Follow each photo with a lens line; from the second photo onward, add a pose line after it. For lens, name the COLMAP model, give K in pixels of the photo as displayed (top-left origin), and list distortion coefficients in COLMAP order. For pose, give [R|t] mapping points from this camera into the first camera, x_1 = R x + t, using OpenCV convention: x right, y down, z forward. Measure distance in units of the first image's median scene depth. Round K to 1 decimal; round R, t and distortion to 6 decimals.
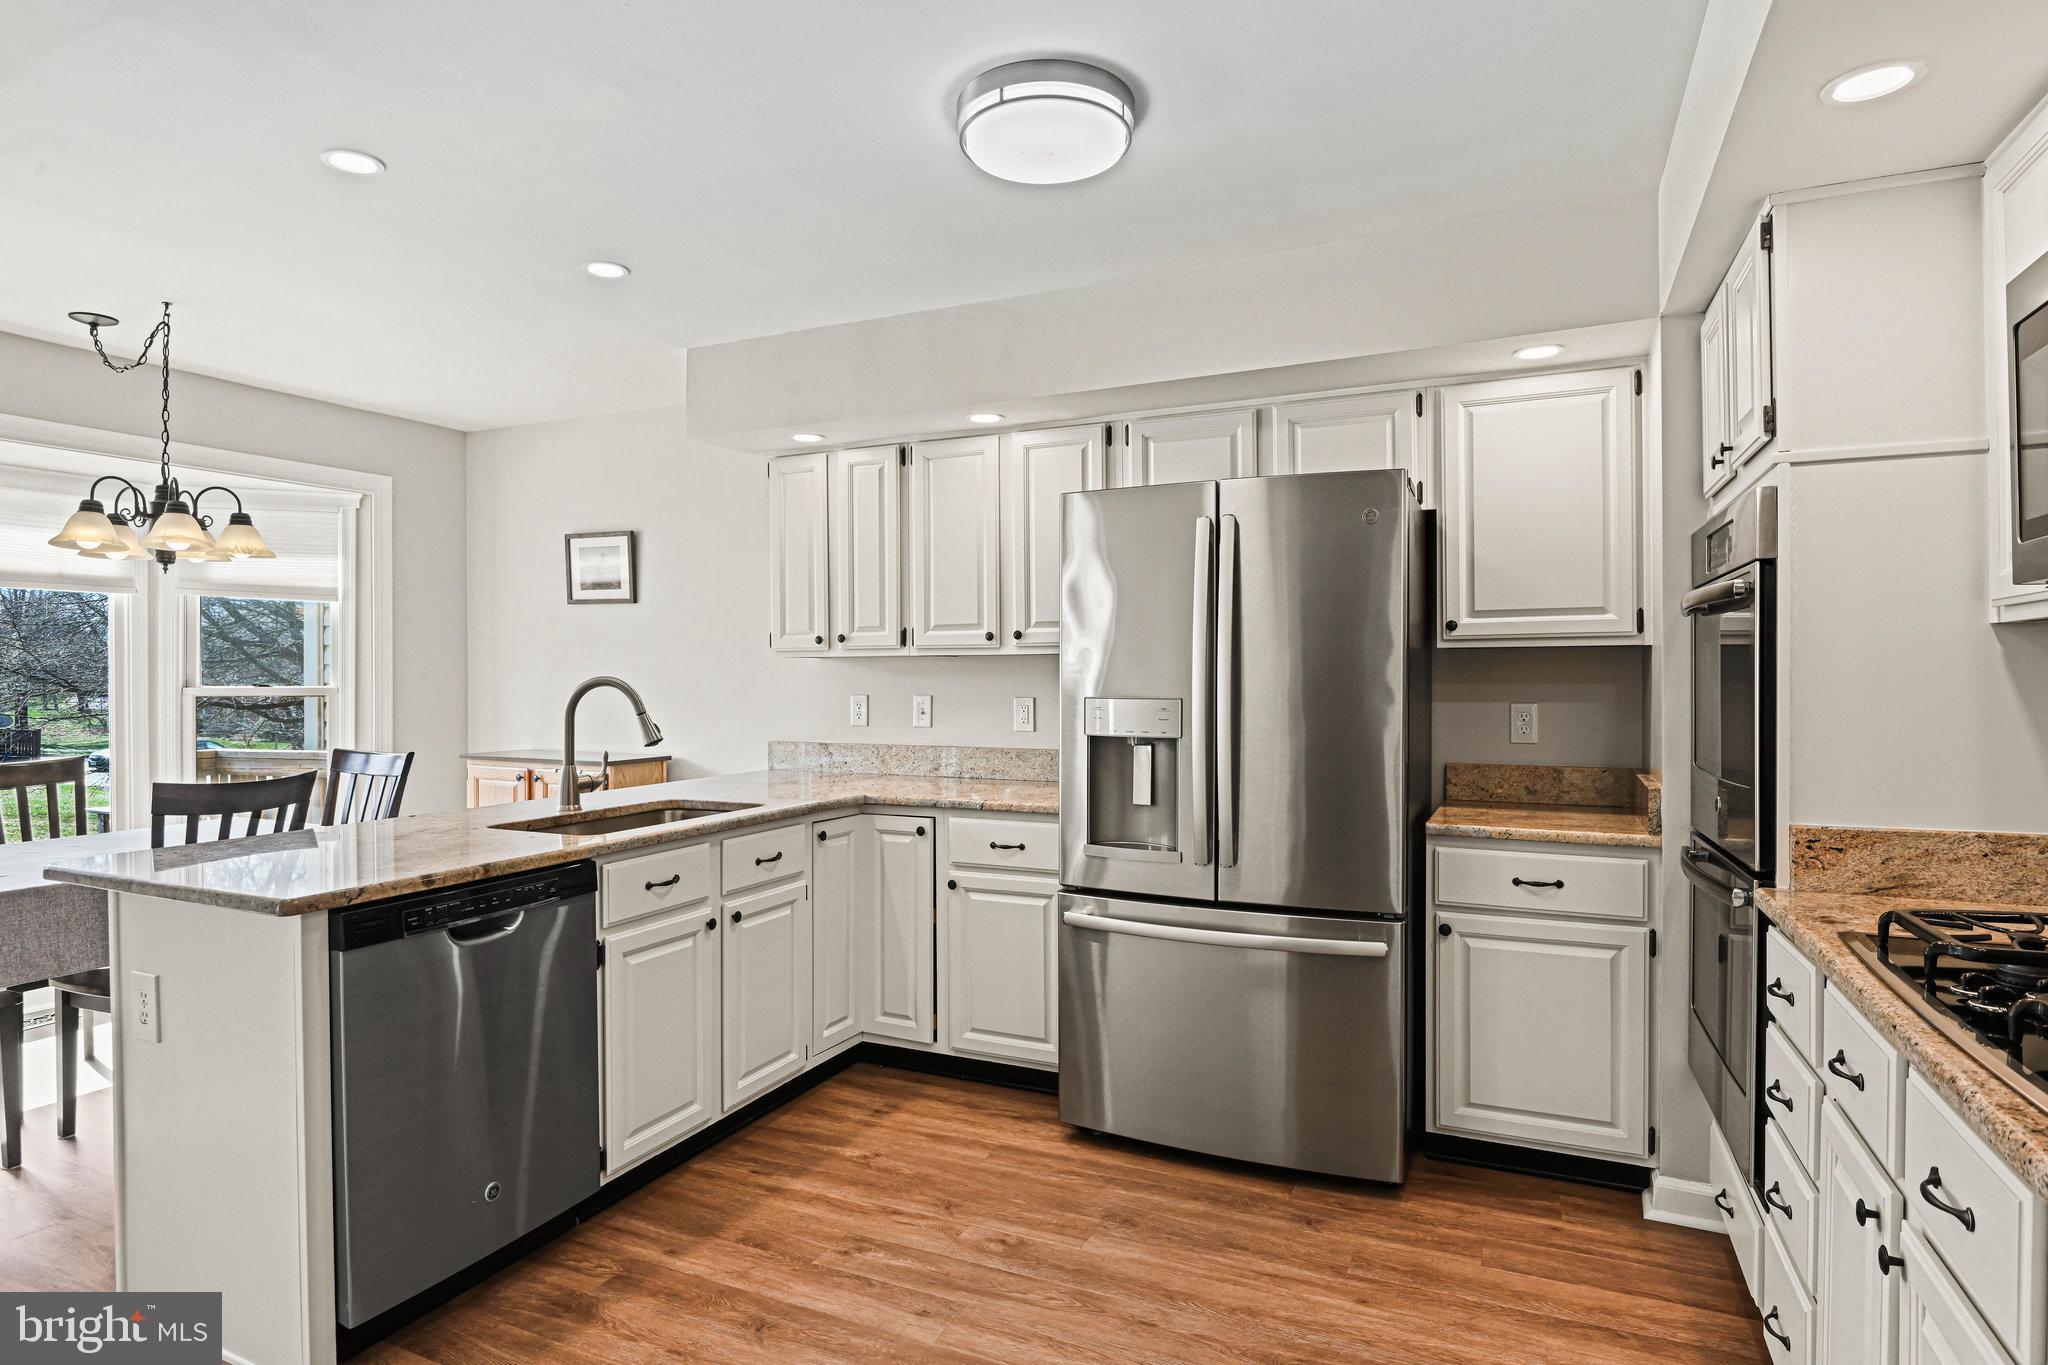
lens RADIAL K [[1125.9, 0, 1042.4], [0, 1125.9, 681.3], [0, 0, 1]] dist [-0.011969, -0.008241]
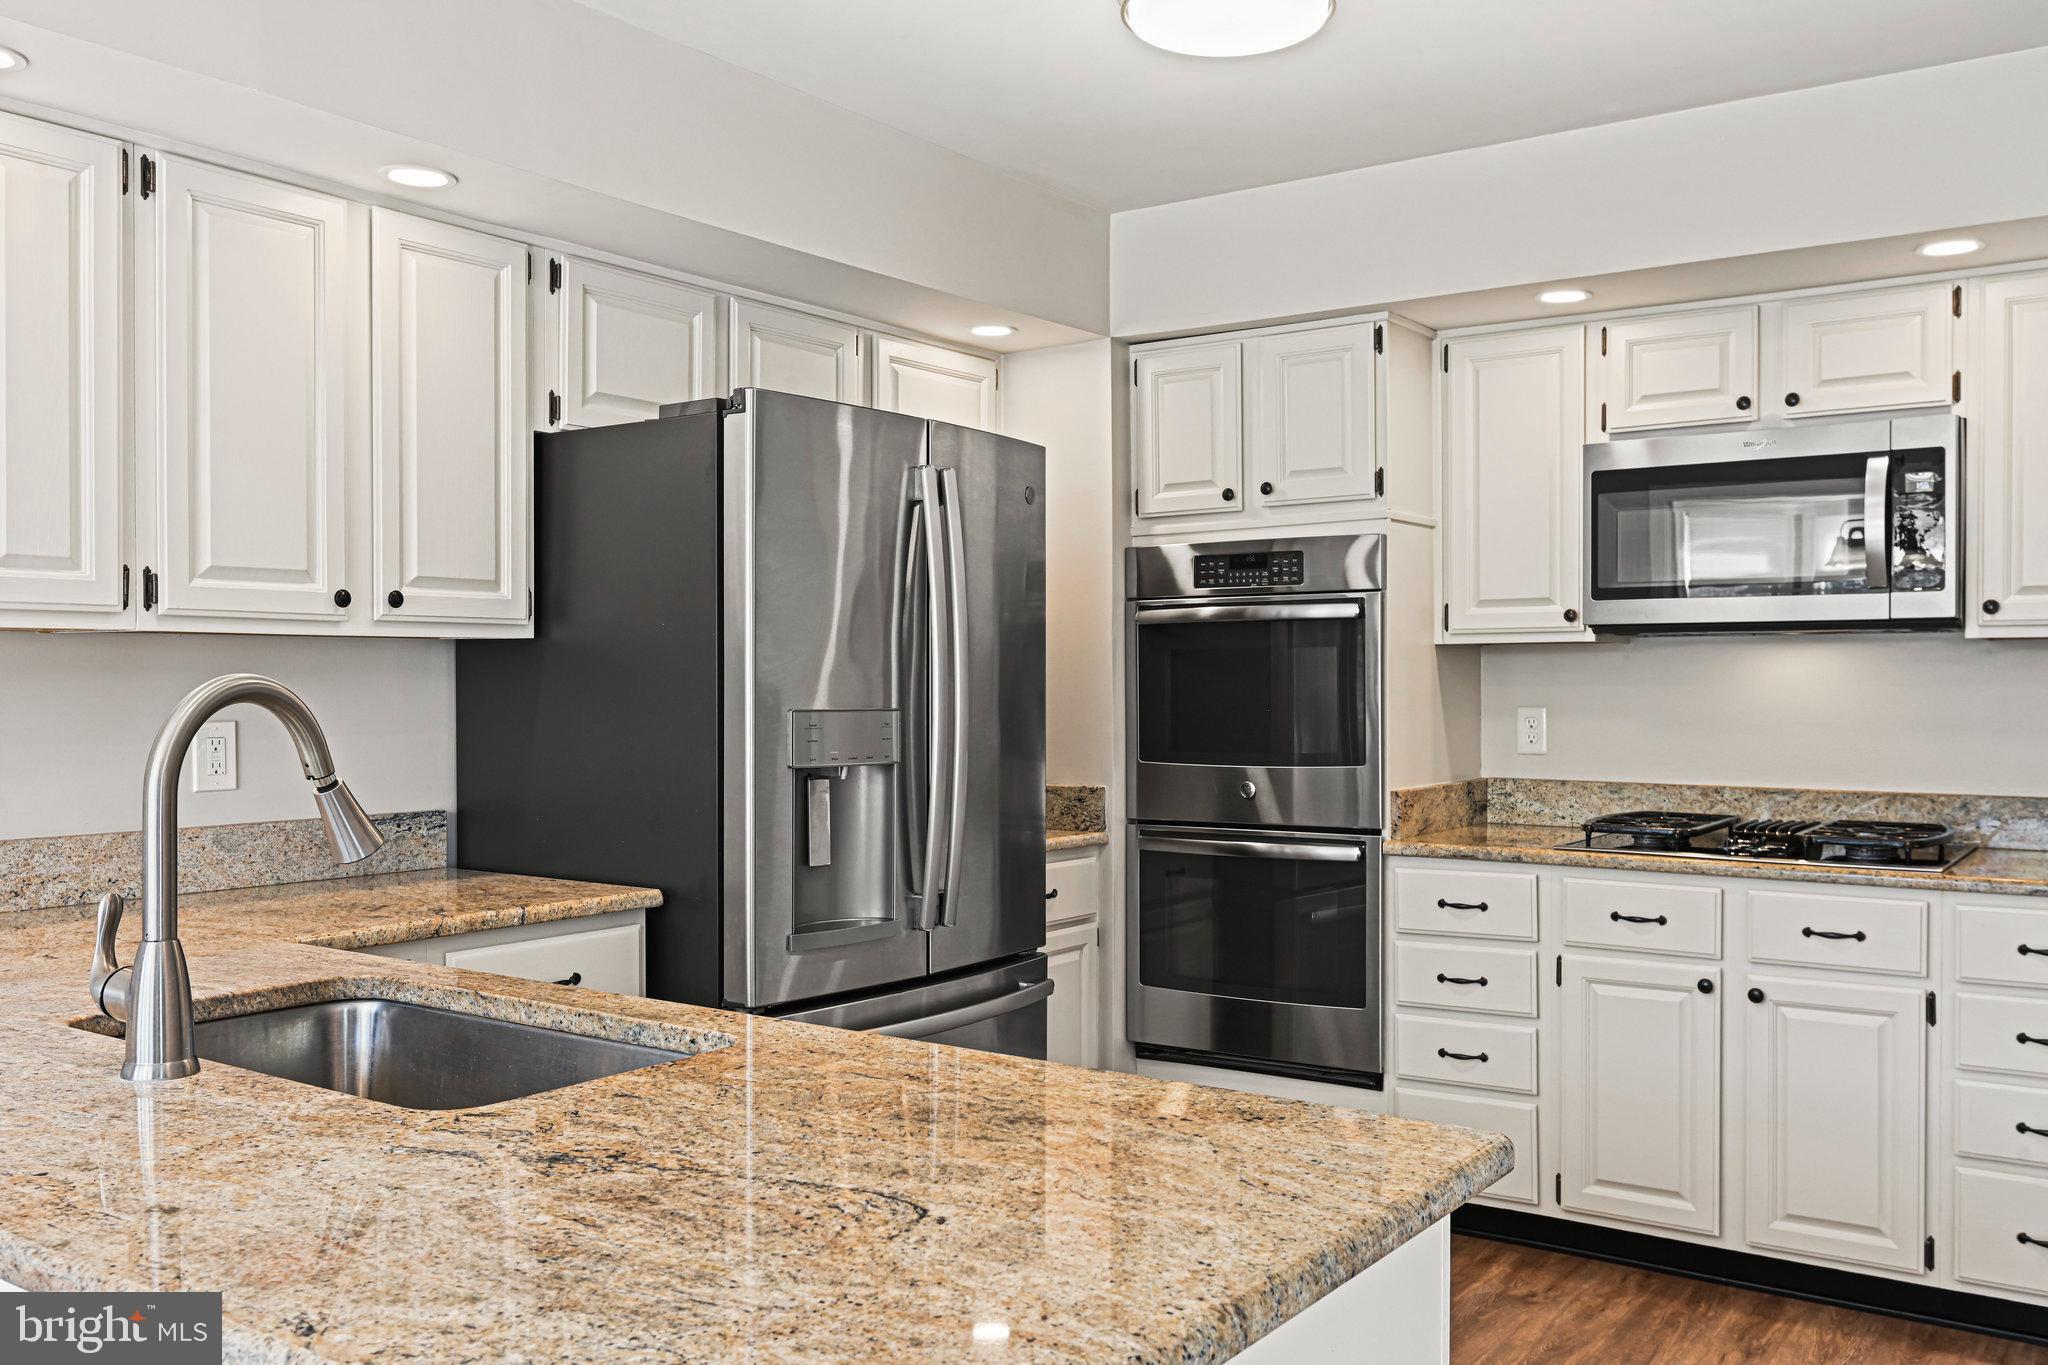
lens RADIAL K [[1706.7, 0, 1036.2], [0, 1706.7, 699.8], [0, 0, 1]] dist [-0.006519, -0.004740]
pose [[0.172783, -0.011709, 0.984890, -0.821241], [0.002986, 0.999931, 0.011364, -0.002588], [-0.984955, 0.000978, 0.172806, 0.621740]]
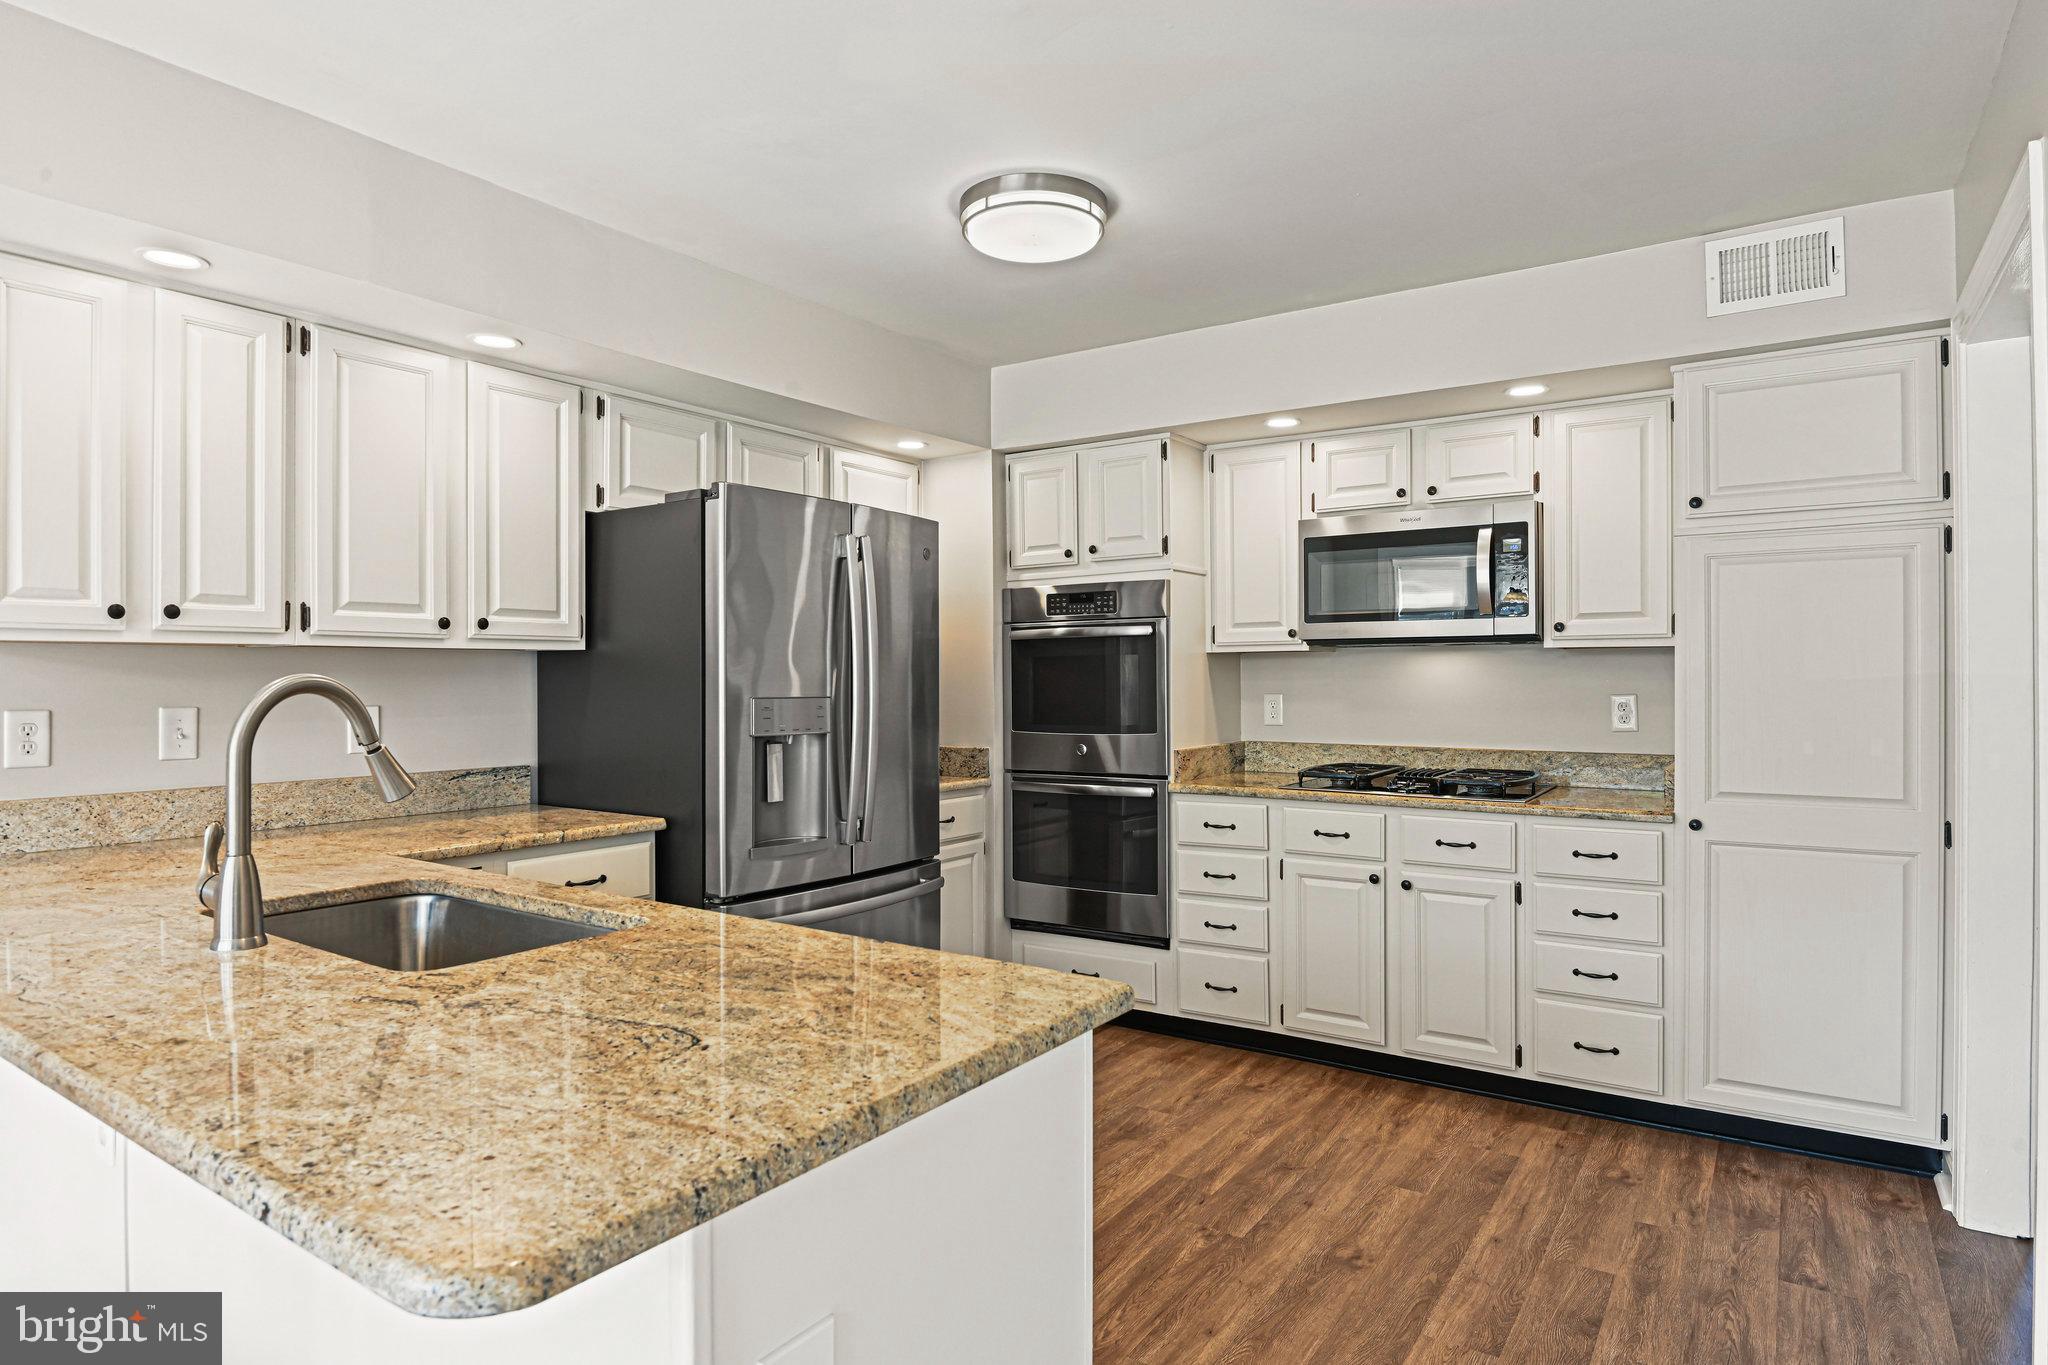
lens RADIAL K [[1125.9, 0, 1026.7], [0, 1125.9, 676.3], [0, 0, 1]] dist [-0.011969, -0.008241]
pose [[0.155086, 0.000005, 0.987901, -0.798338], [0.005496, 0.999985, -0.000868, -0.002096], [-0.987886, 0.005564, 0.155083, 0.554420]]
